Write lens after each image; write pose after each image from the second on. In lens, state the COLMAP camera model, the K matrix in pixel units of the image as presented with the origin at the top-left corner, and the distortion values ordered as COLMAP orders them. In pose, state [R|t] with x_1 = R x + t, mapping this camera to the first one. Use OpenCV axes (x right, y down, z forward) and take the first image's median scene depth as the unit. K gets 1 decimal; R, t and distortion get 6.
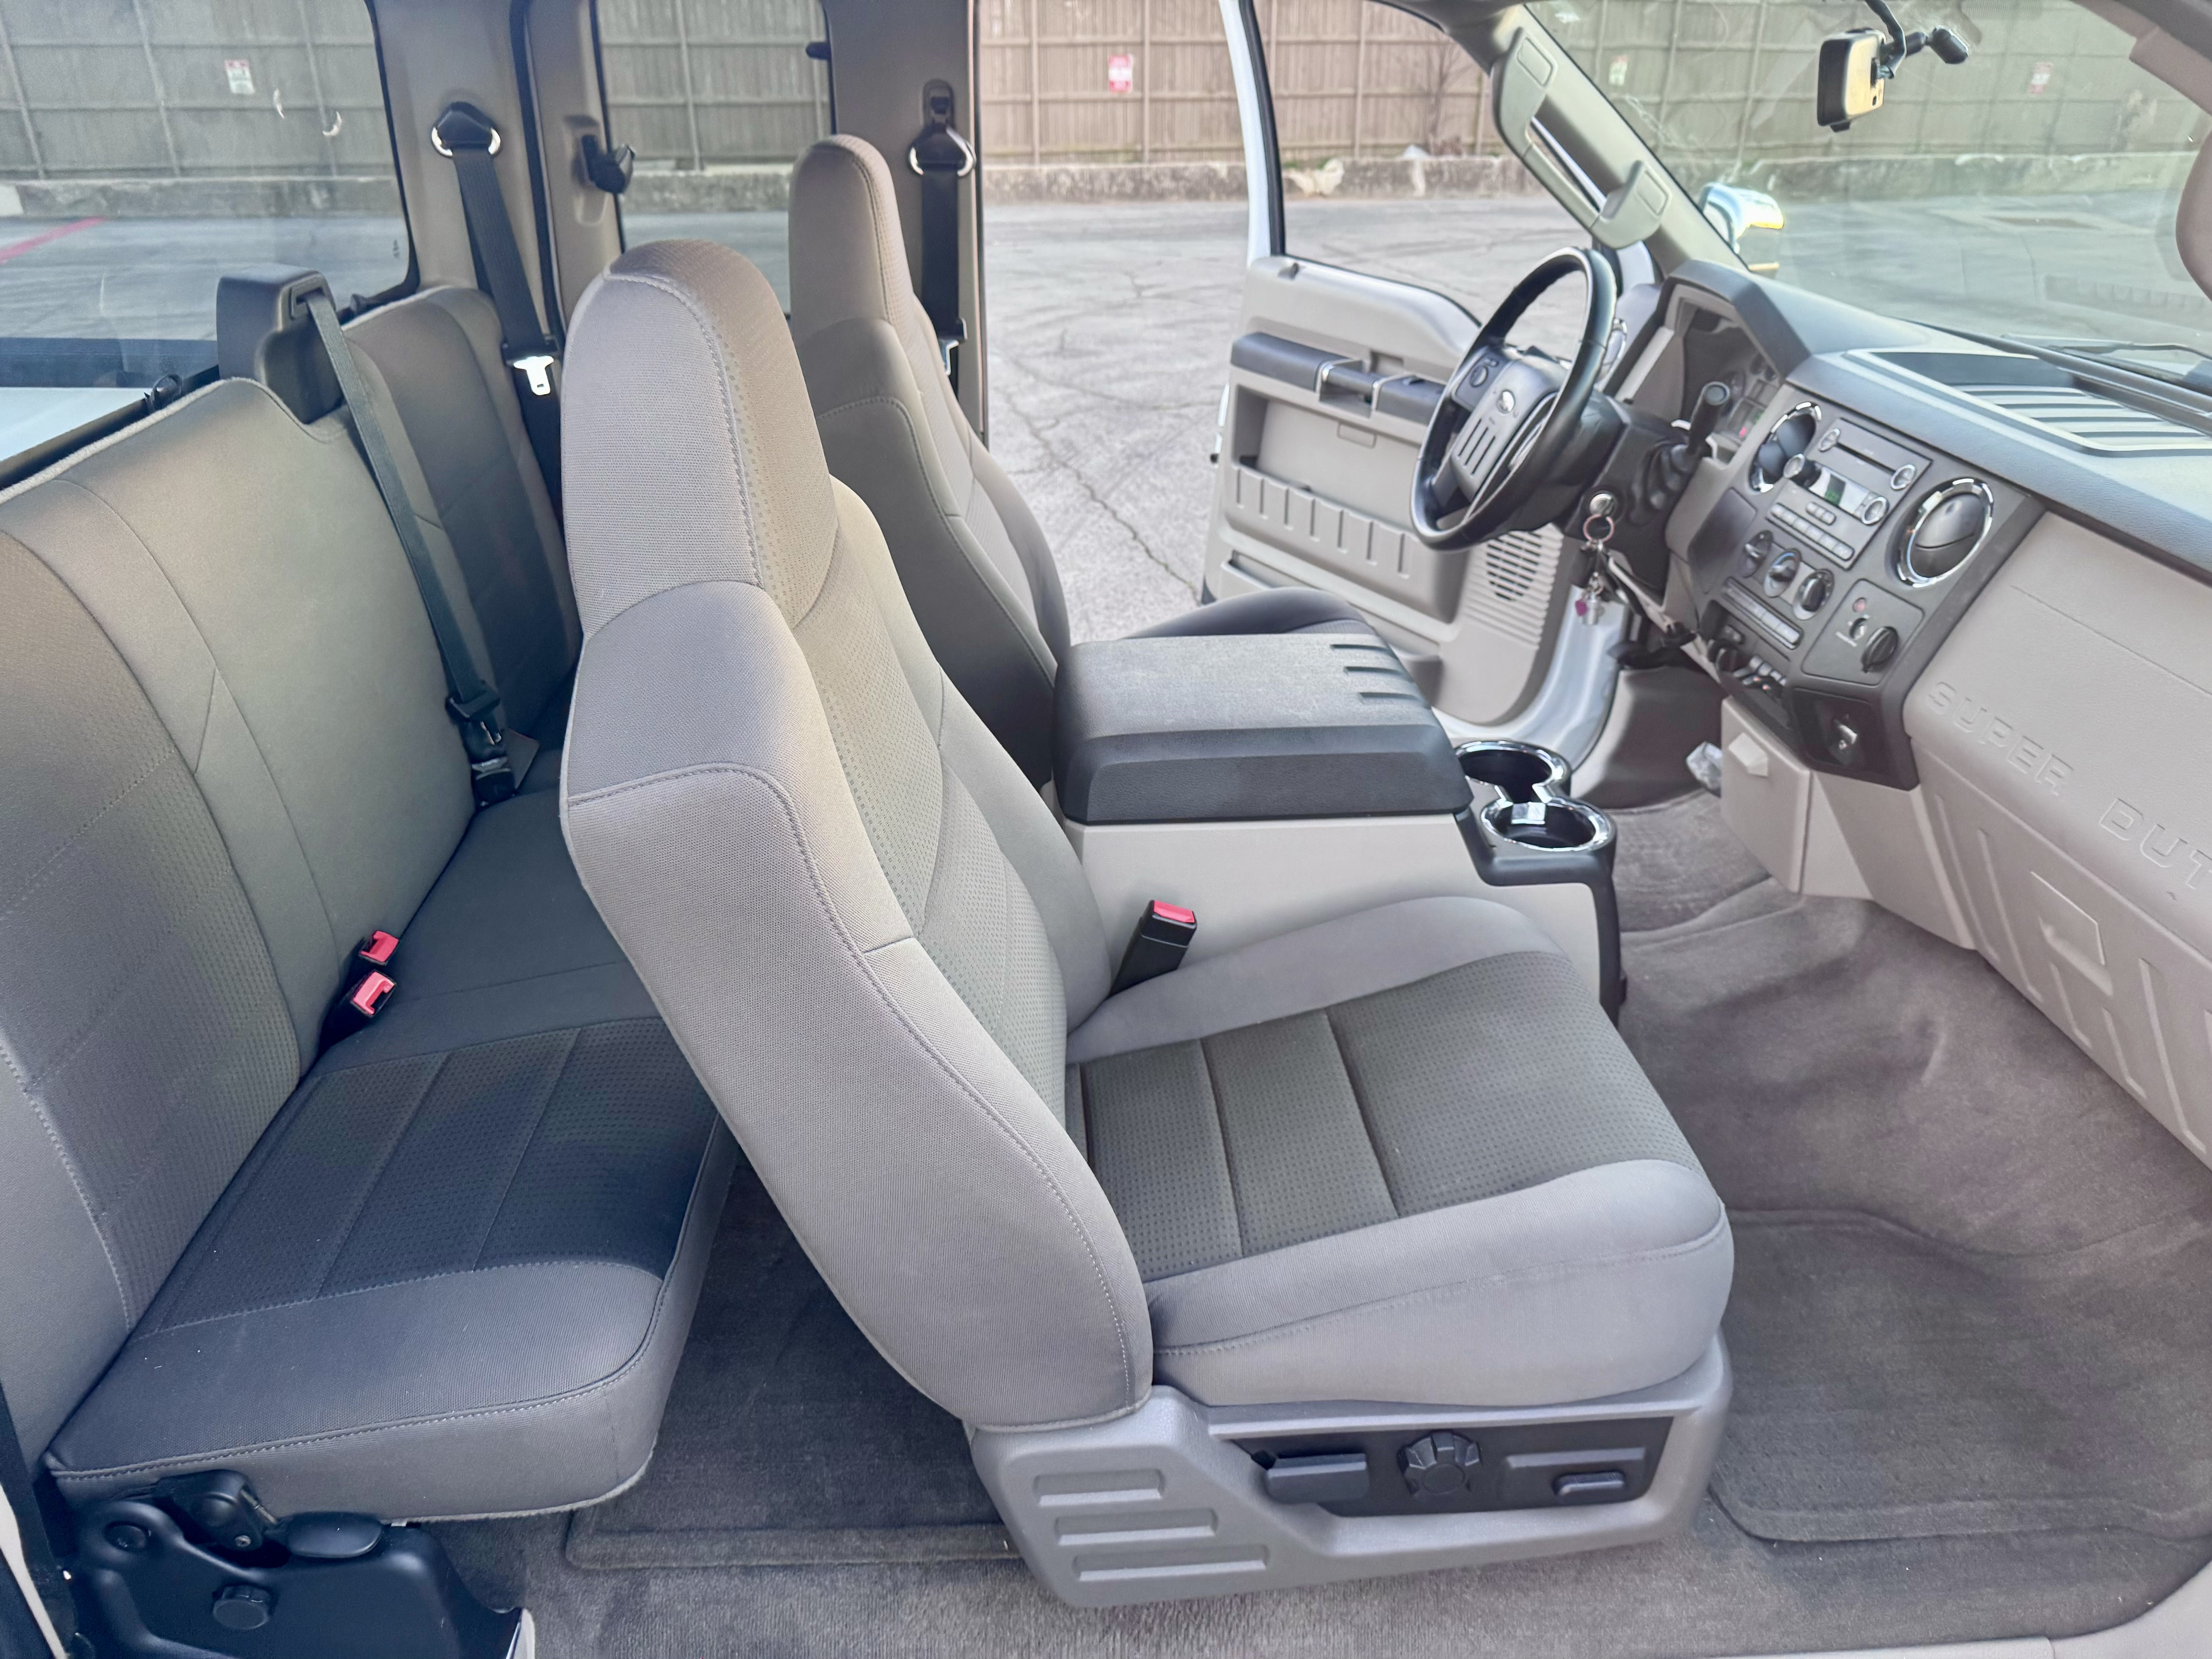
lens RADIAL K [[1581.4, 0, 1053.2], [0, 1581.4, 857.2], [0, 0, 1]] dist [0.069800, -0.111144]
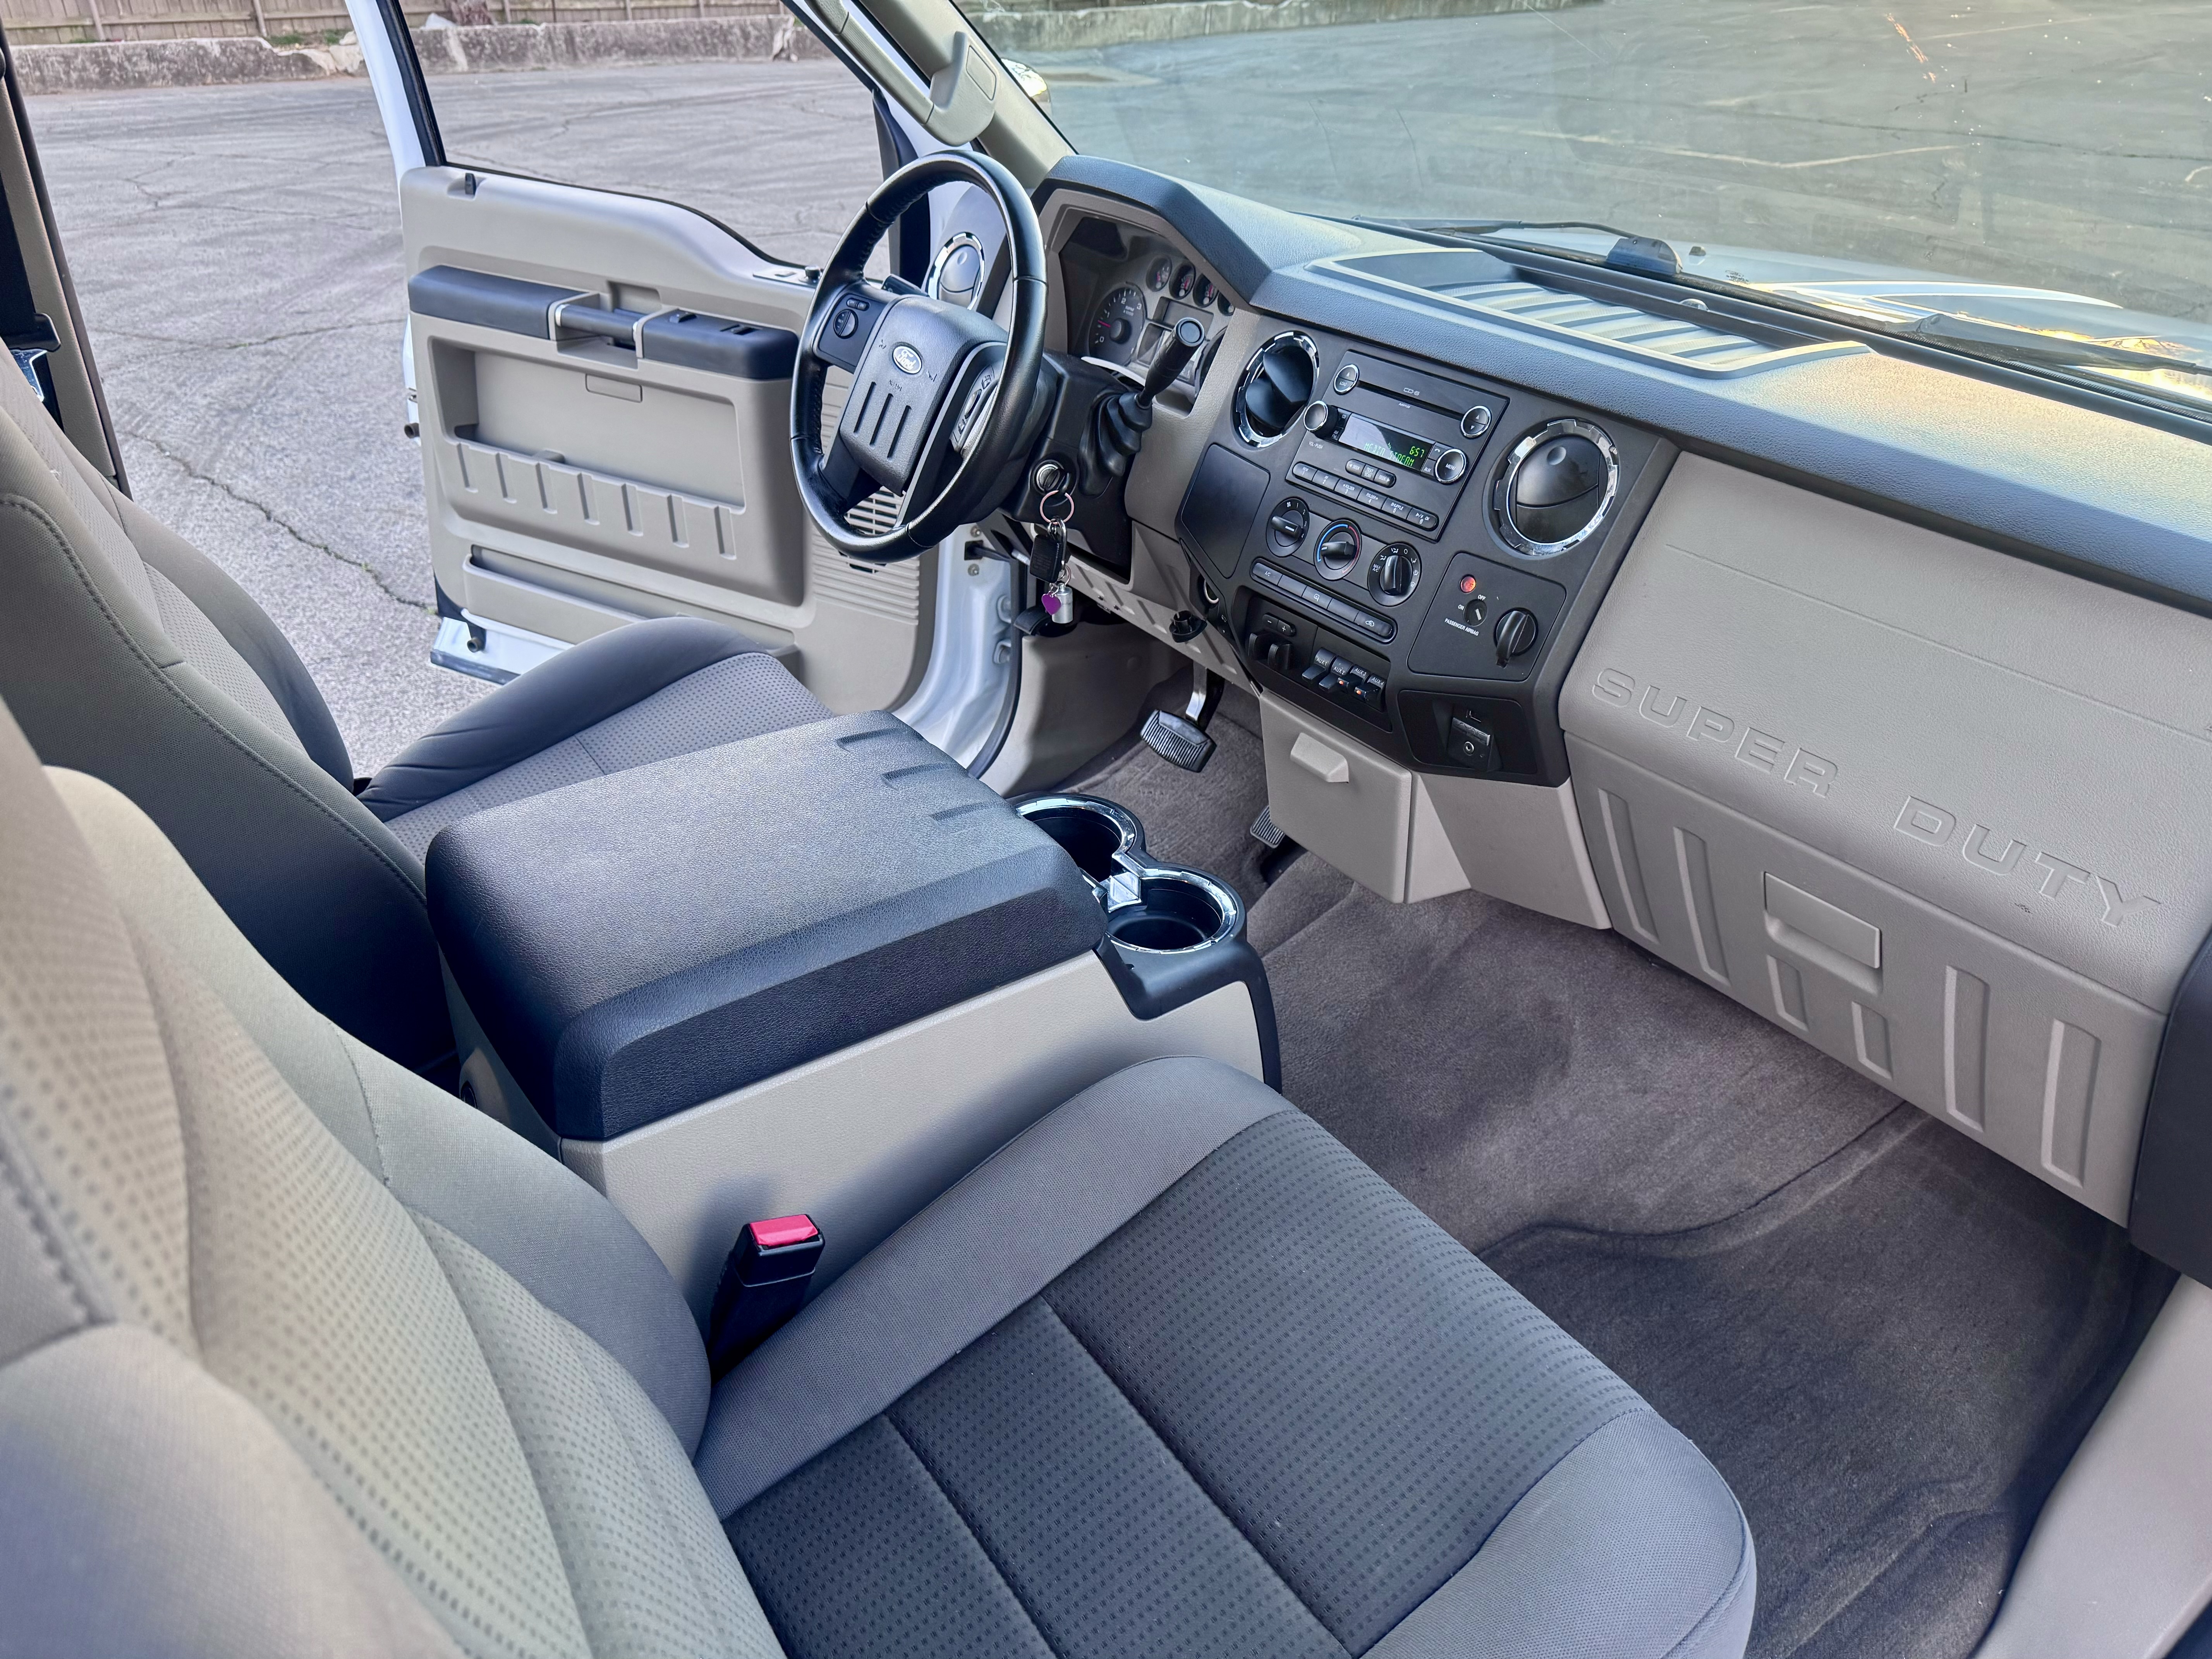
lens RADIAL K [[1609.1, 0, 1106.0], [0, 1609.1, 829.5], [0, 0, 1]] dist [0.081692, -0.104772]
pose [[0.844160, -0.249280, 0.474609, -0.057744], [0.227547, 0.968217, 0.103813, -0.108201], [-0.485404, 0.020361, 0.874053, 0.234159]]
